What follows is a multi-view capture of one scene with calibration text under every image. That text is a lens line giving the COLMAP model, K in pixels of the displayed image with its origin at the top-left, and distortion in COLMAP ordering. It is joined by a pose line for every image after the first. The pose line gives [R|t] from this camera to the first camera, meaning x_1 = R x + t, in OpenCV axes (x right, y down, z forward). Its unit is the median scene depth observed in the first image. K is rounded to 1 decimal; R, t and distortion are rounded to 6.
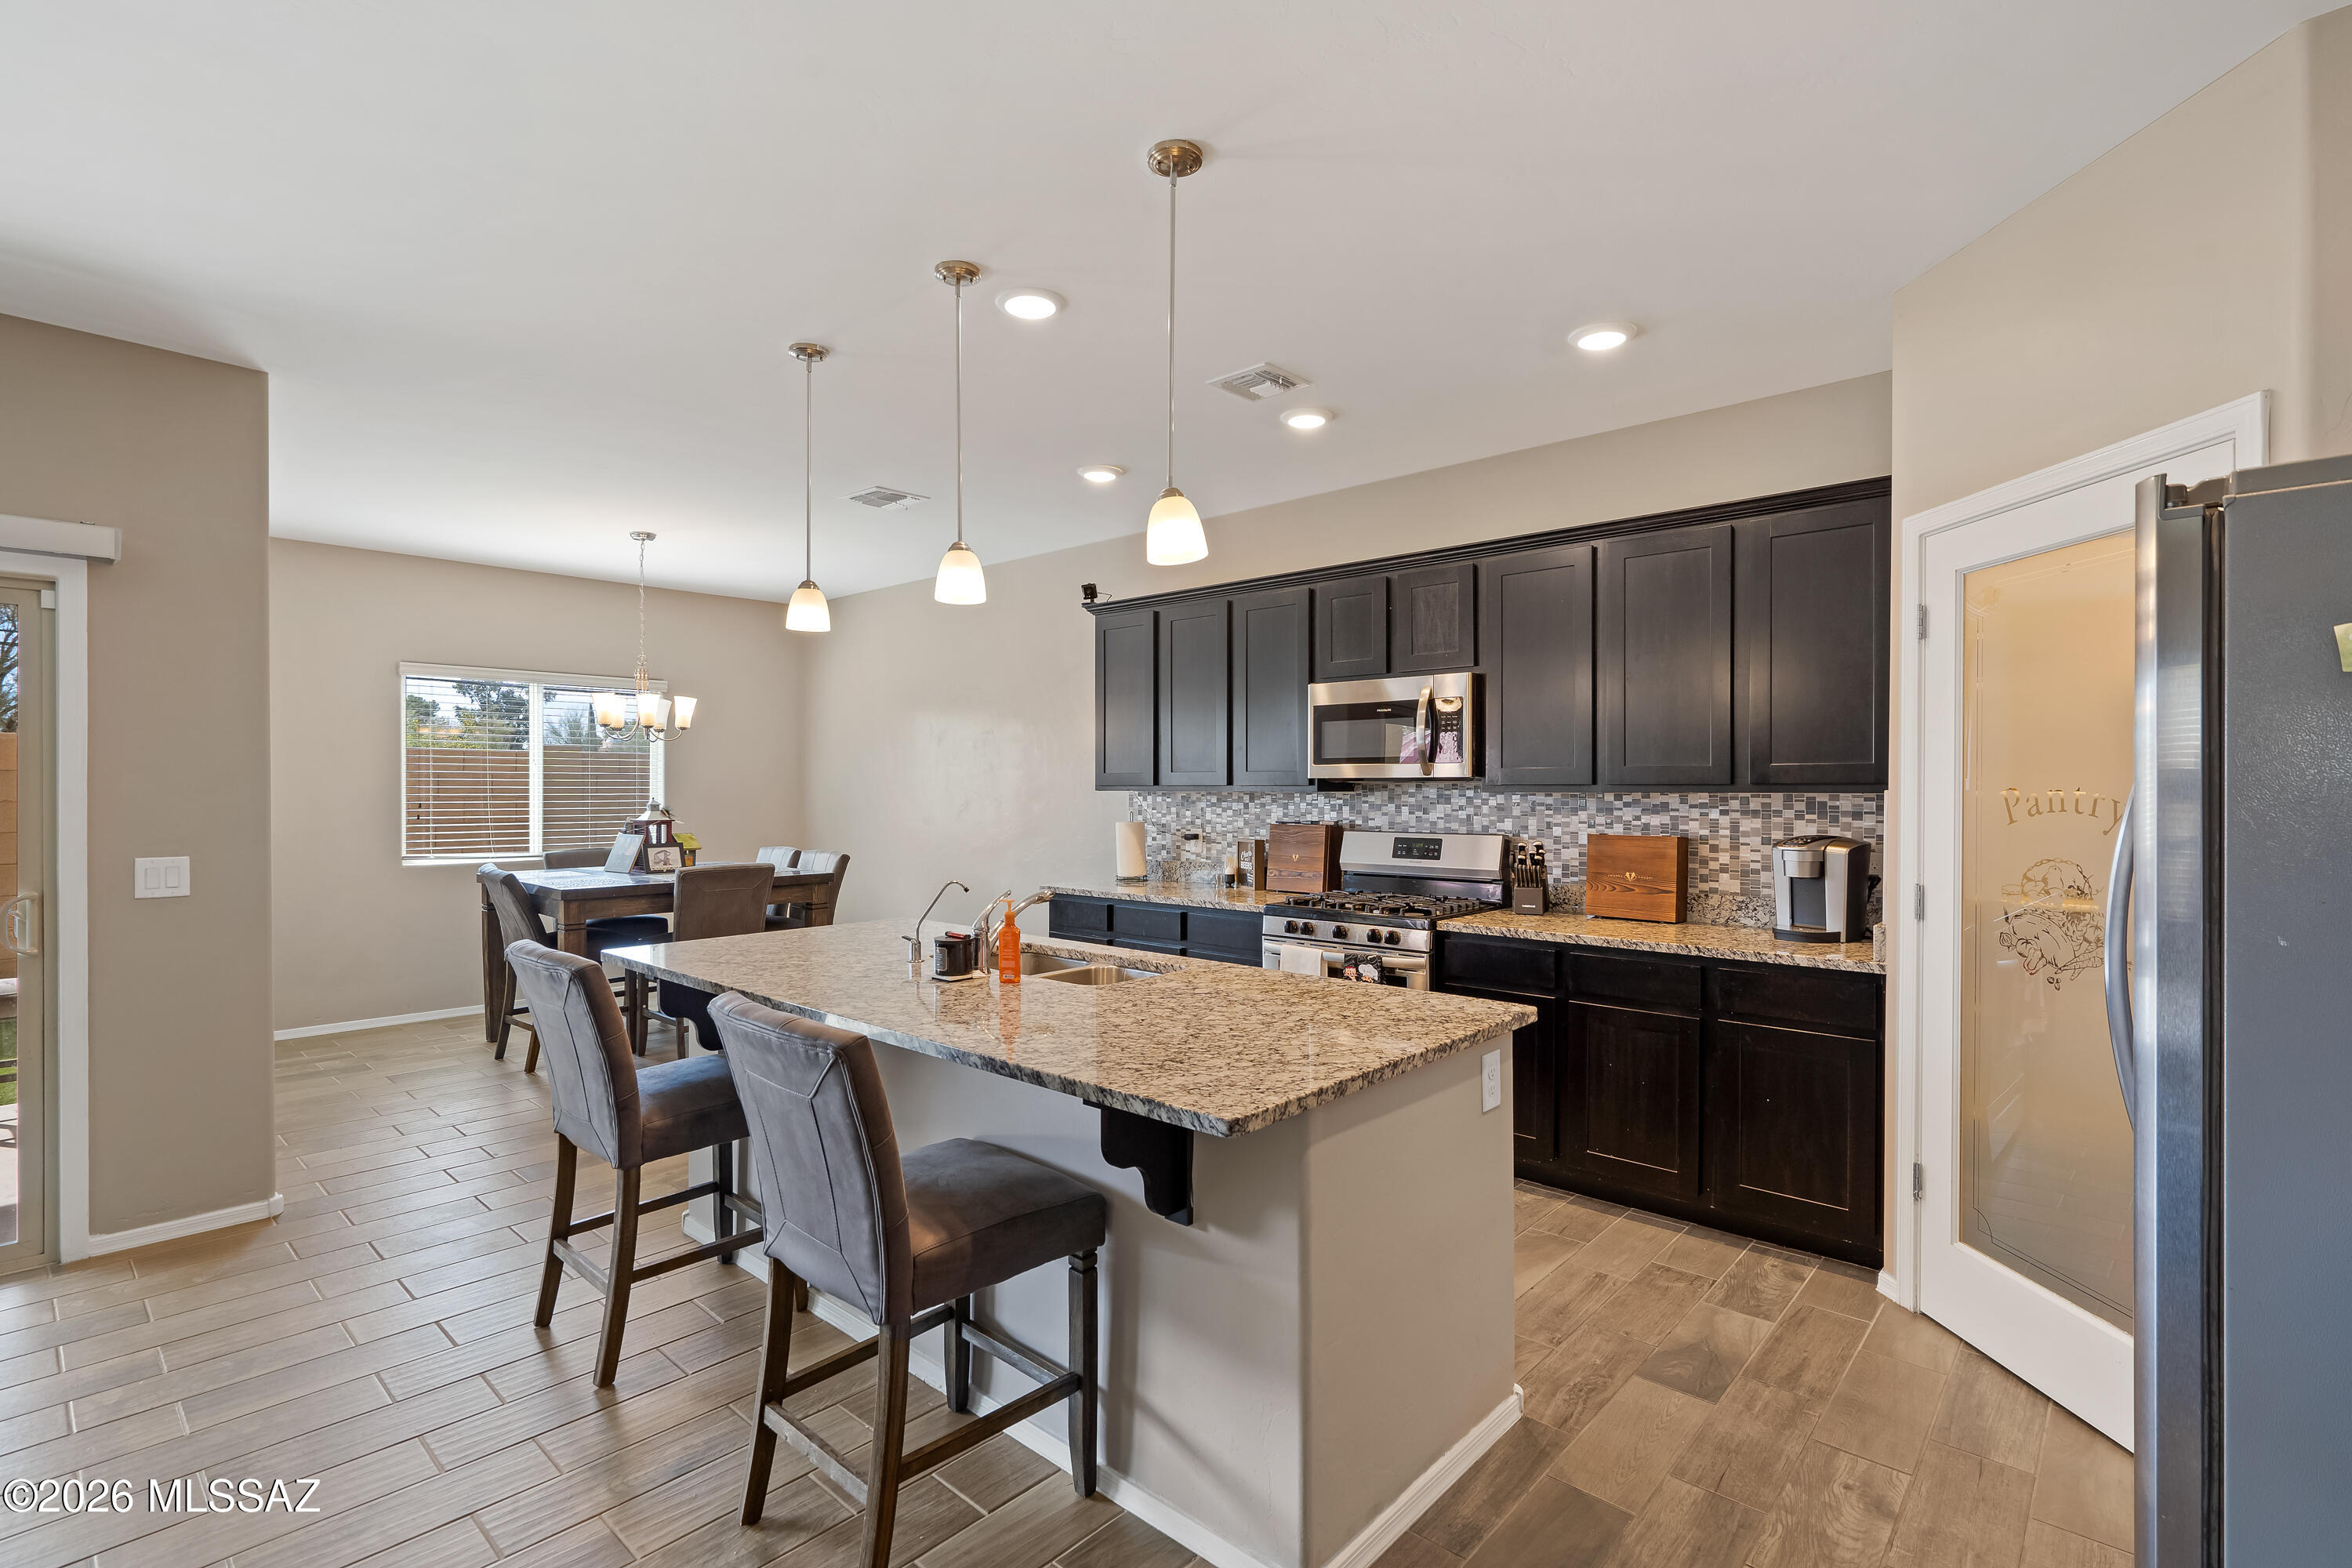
lens RADIAL K [[1085.7, 0, 1160.7], [0, 1085.7, 796.5], [0, 0, 1]] dist [-0.000319, -0.000314]
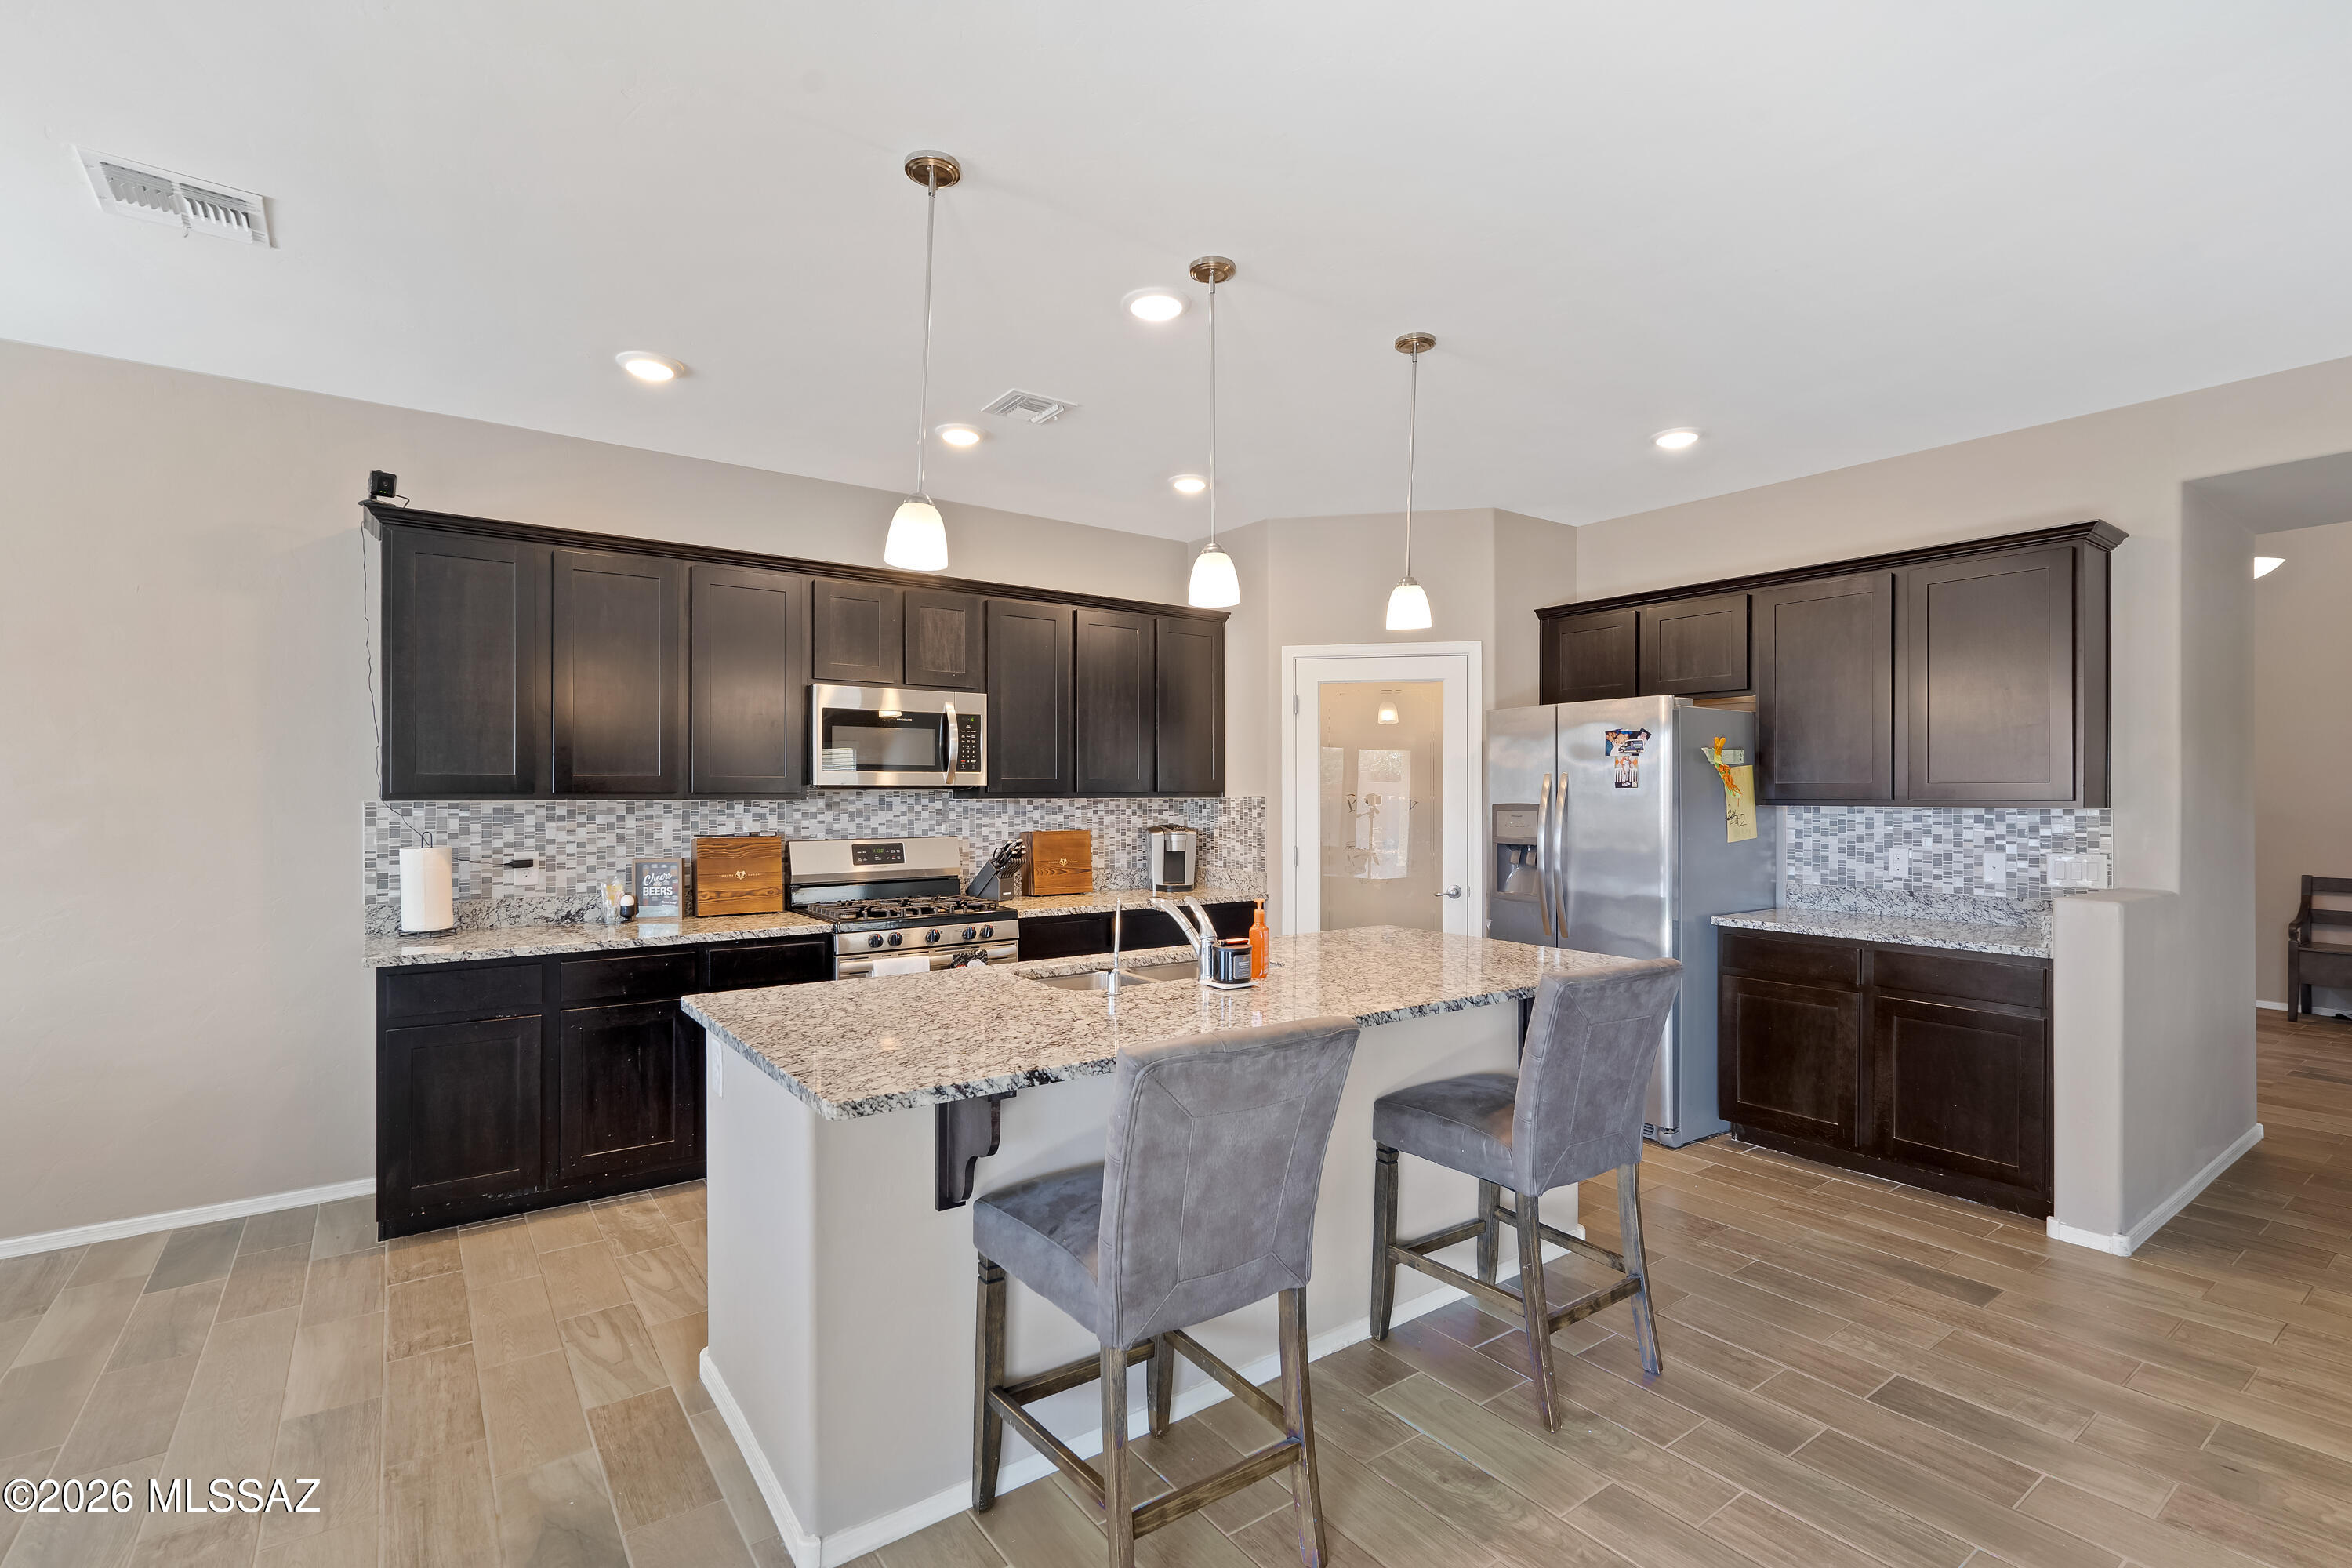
lens RADIAL K [[1085.7, 0, 1160.7], [0, 1085.7, 796.5], [0, 0, 1]] dist [-0.000319, -0.000314]
pose [[0.202120, -0.002641, 0.979357, -0.764519], [0.009397, 0.999956, 0.000757, -0.005296], [-0.979316, 0.009050, 0.202136, 0.562364]]
